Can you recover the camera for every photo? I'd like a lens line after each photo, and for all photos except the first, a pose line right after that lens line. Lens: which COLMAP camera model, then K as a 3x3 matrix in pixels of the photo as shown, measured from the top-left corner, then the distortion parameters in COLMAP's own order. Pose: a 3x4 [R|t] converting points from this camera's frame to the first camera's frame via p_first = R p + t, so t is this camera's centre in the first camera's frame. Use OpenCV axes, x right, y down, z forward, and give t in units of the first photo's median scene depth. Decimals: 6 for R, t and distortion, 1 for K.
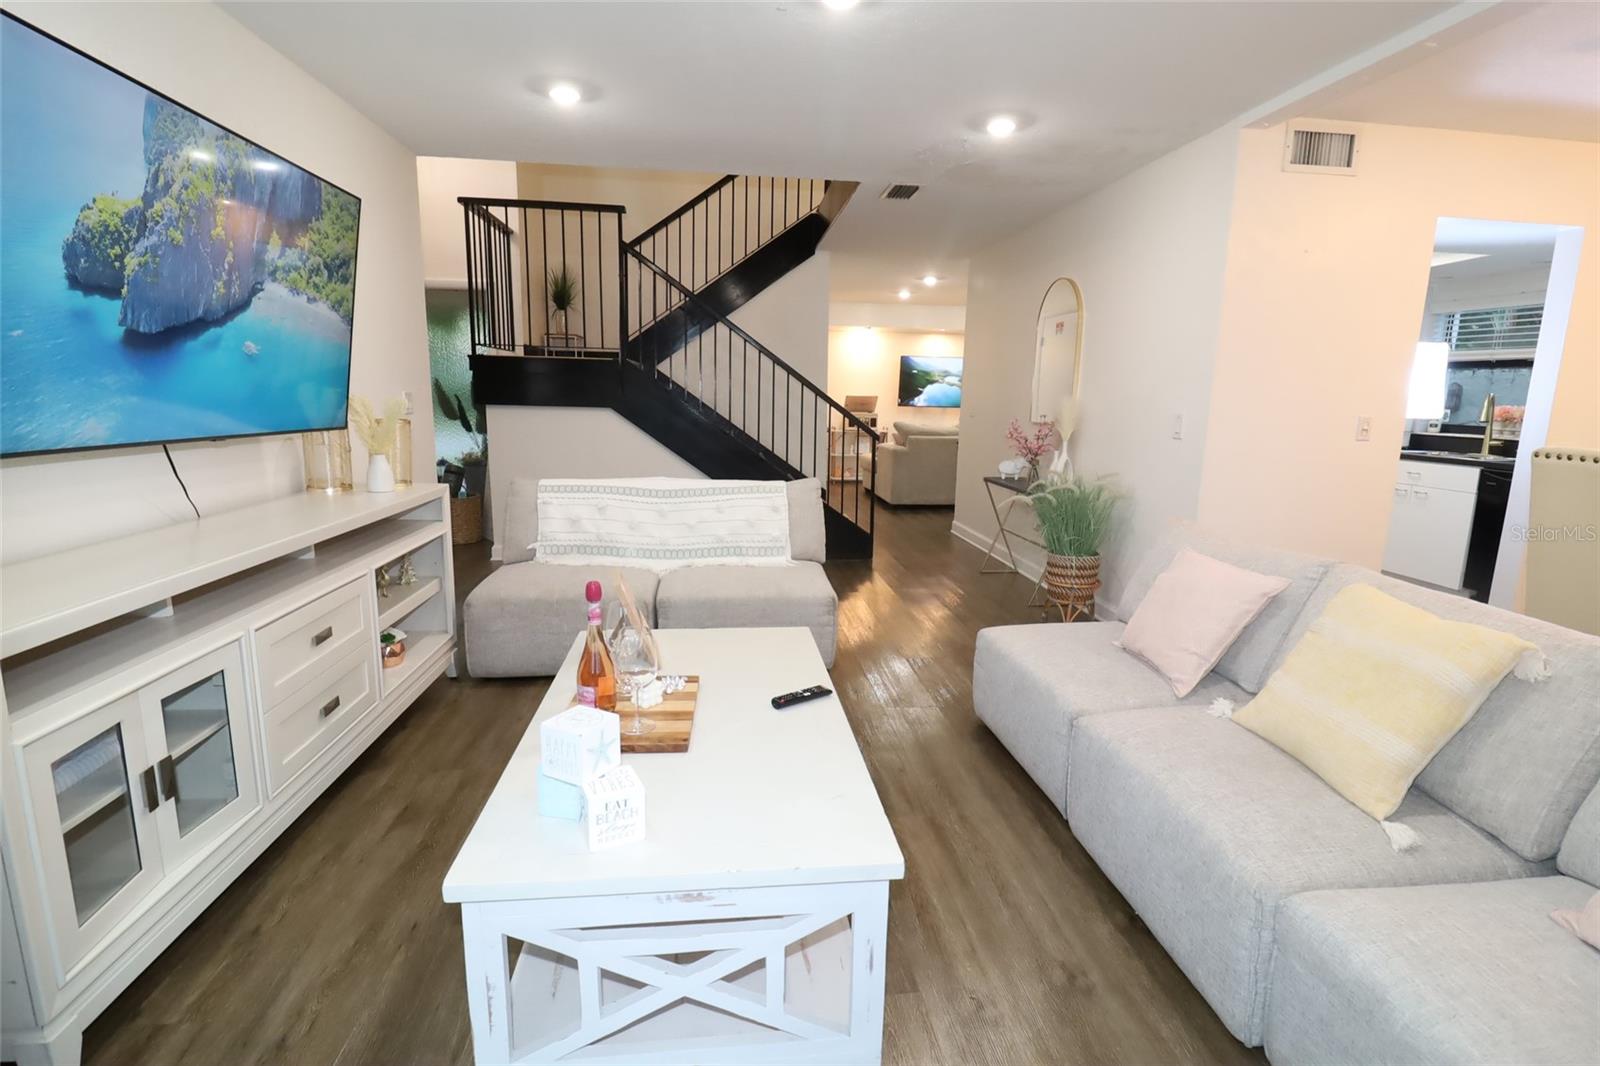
lens RADIAL K [[759.8, 0, 790.4], [0, 759.8, 539.8], [0, 0, 1]] dist [-0.011602, -0.003726]
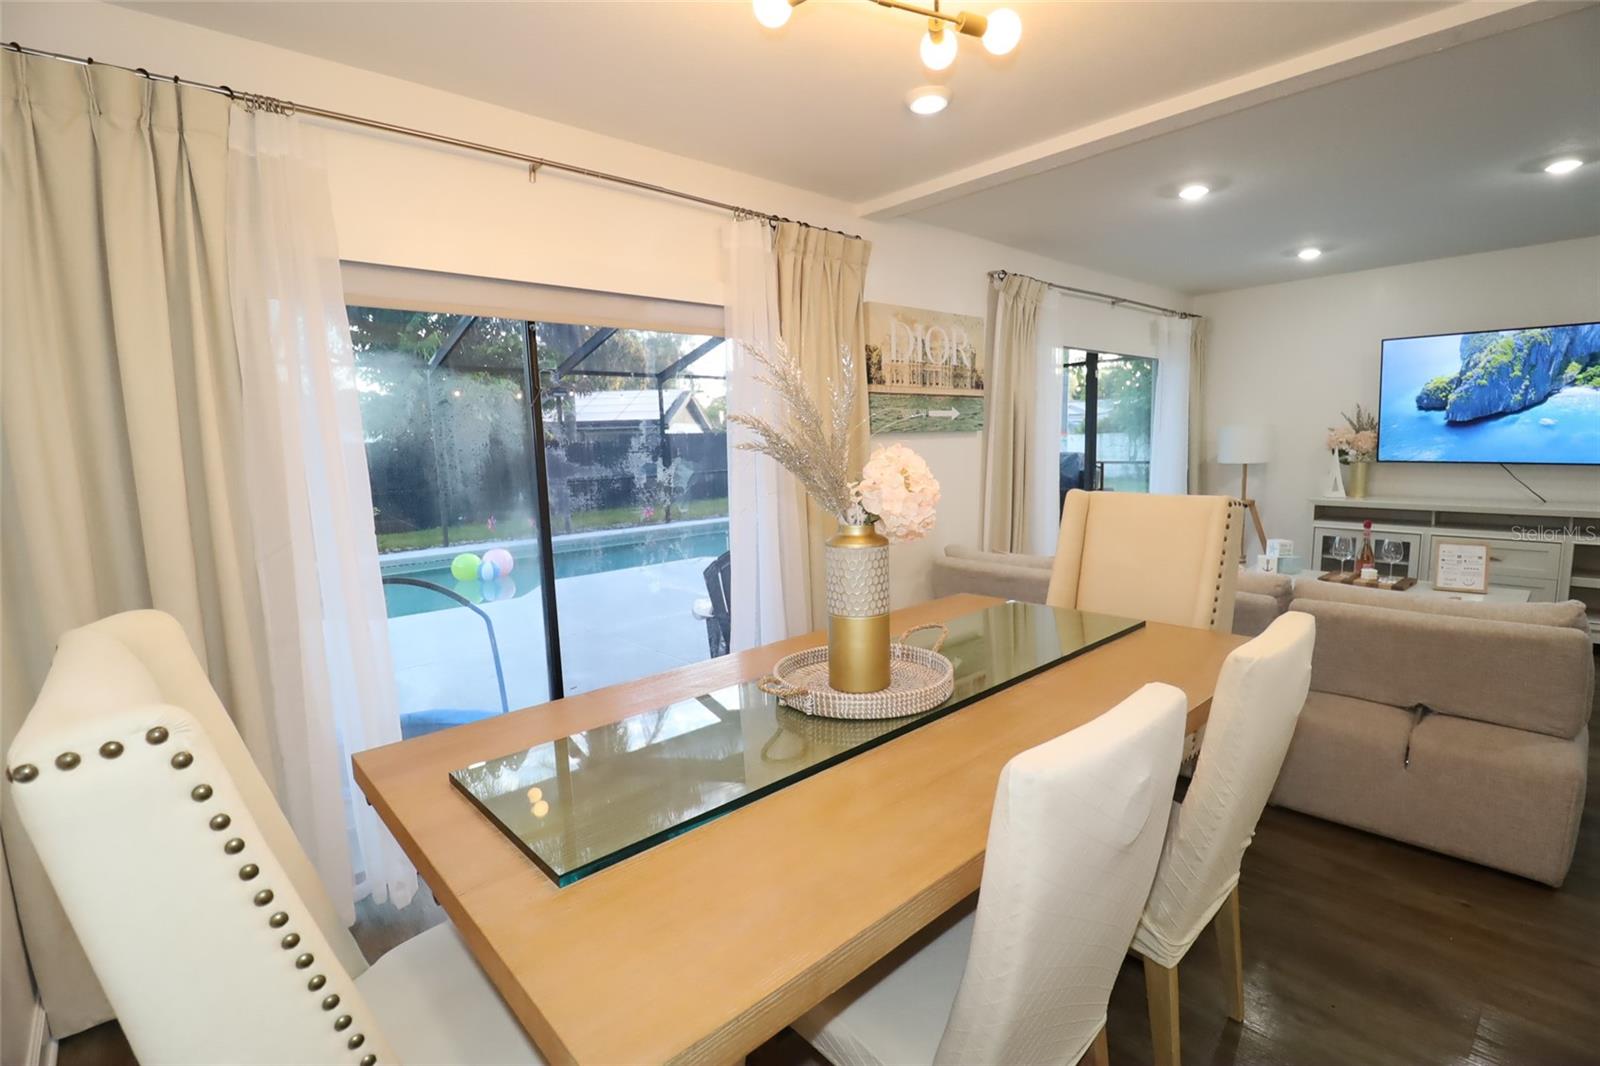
lens RADIAL K [[759.8, 0, 802.0], [0, 759.8, 527.6], [0, 0, 1]] dist [-0.011602, -0.003726]
pose [[-0.798005, 0.070113, -0.598559, 2.111835], [-0.107097, 0.960902, 0.255340, -0.274990], [0.593059, 0.267866, -0.759295, 1.396465]]
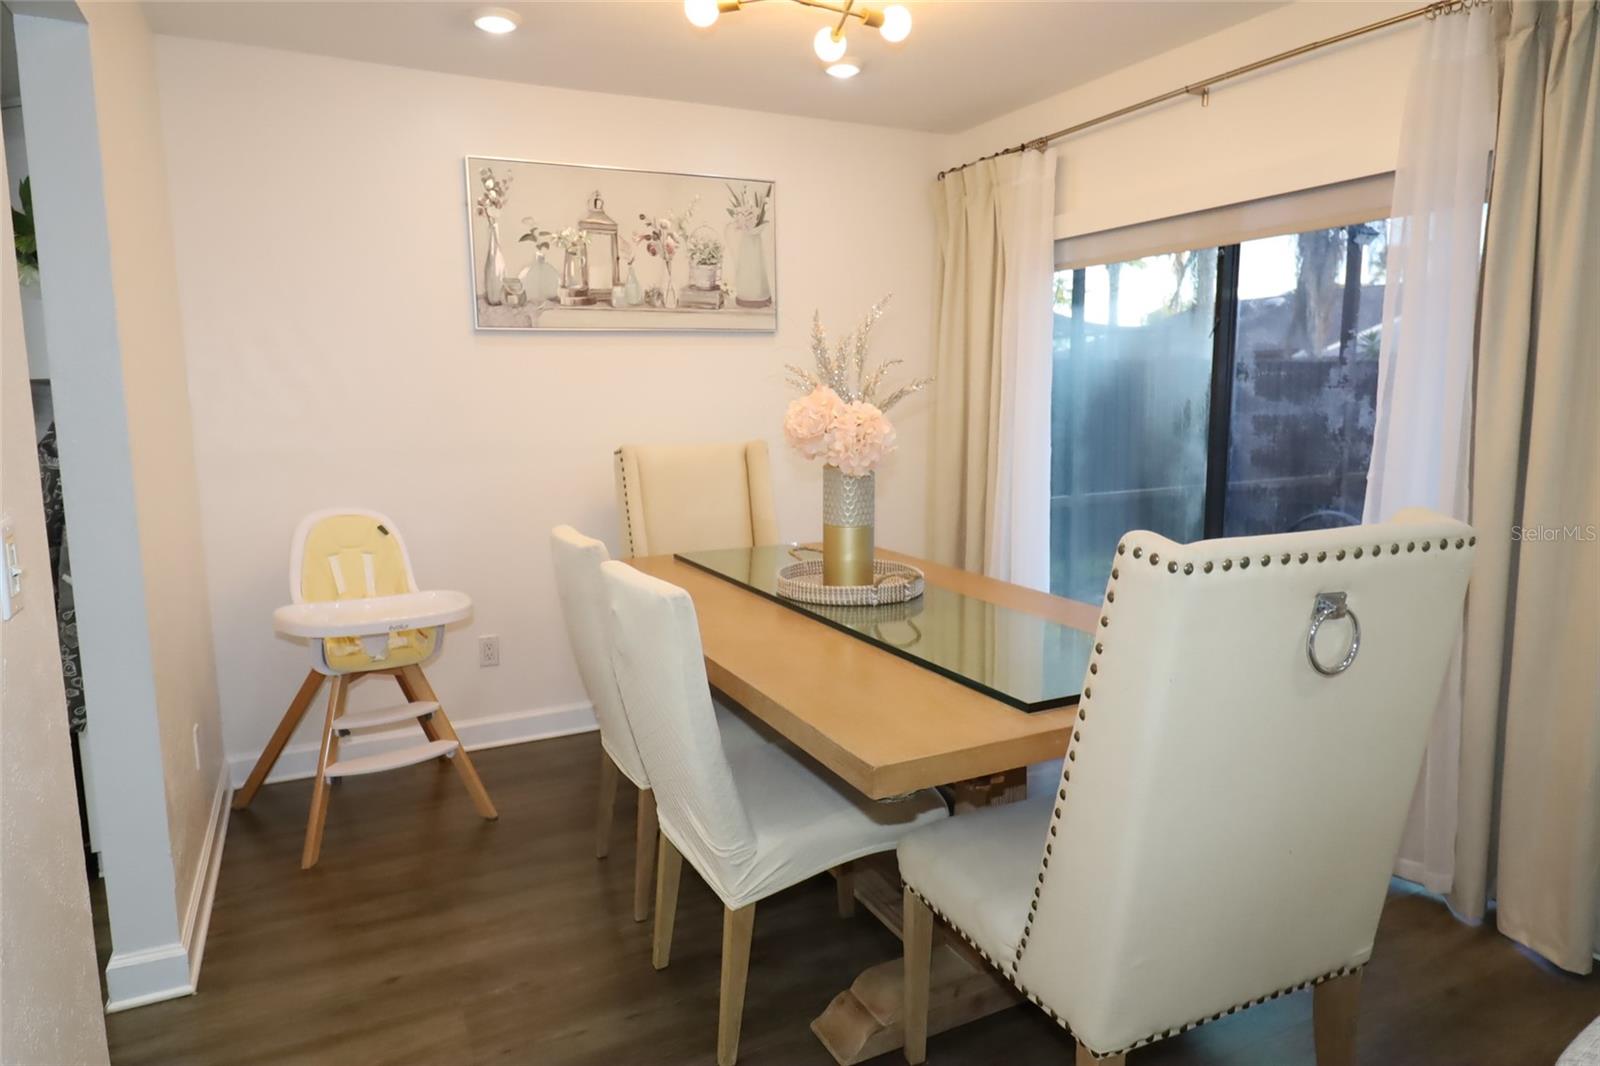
lens RADIAL K [[949.8, 0, 804.3], [0, 949.8, 526.4], [0, 0, 1]] dist [-0.029191, 0.000100]
pose [[-0.368632, -0.147265, 0.917836, 0.605838], [0.174799, 0.958776, 0.224039, -0.261064], [-0.912993, 0.243025, -0.327694, 1.298385]]
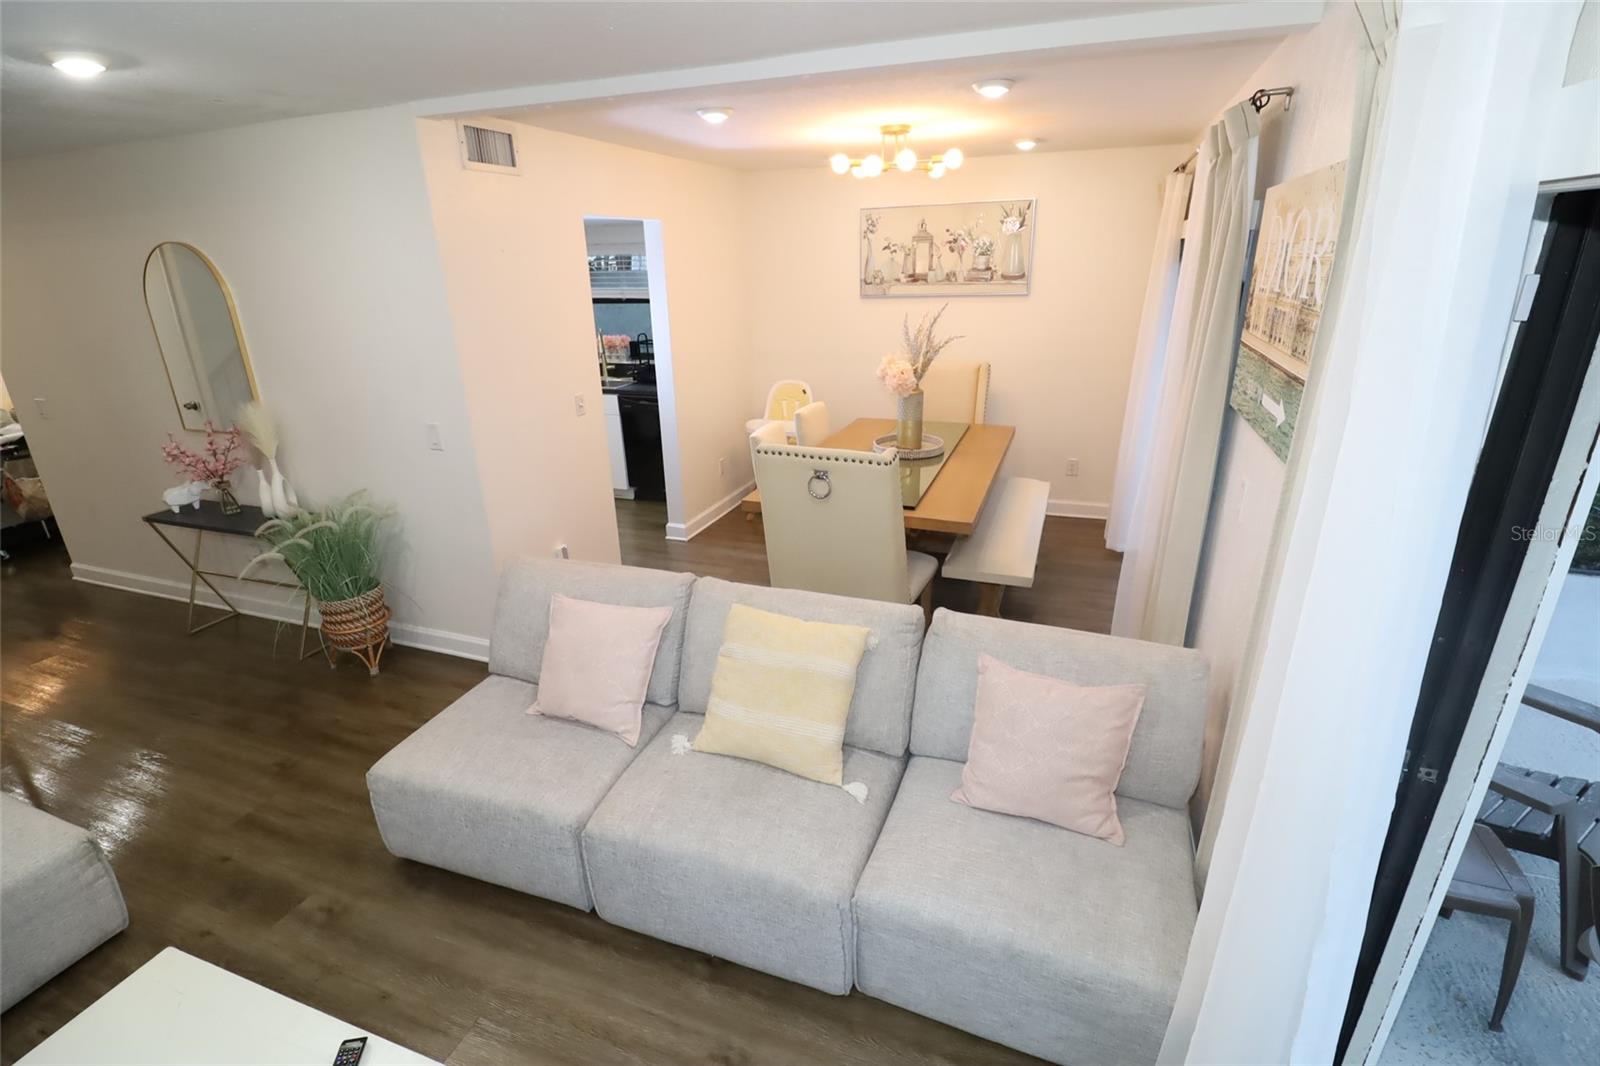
lens RADIAL K [[759.8, 0, 794.6], [0, 759.8, 531.7], [0, 0, 1]] dist [-0.011602, -0.003726]
pose [[0.431975, -0.342597, 0.834281, -0.182975], [0.203827, 0.938193, 0.279731, -0.331474], [-0.878551, 0.049212, 0.475106, 0.266025]]
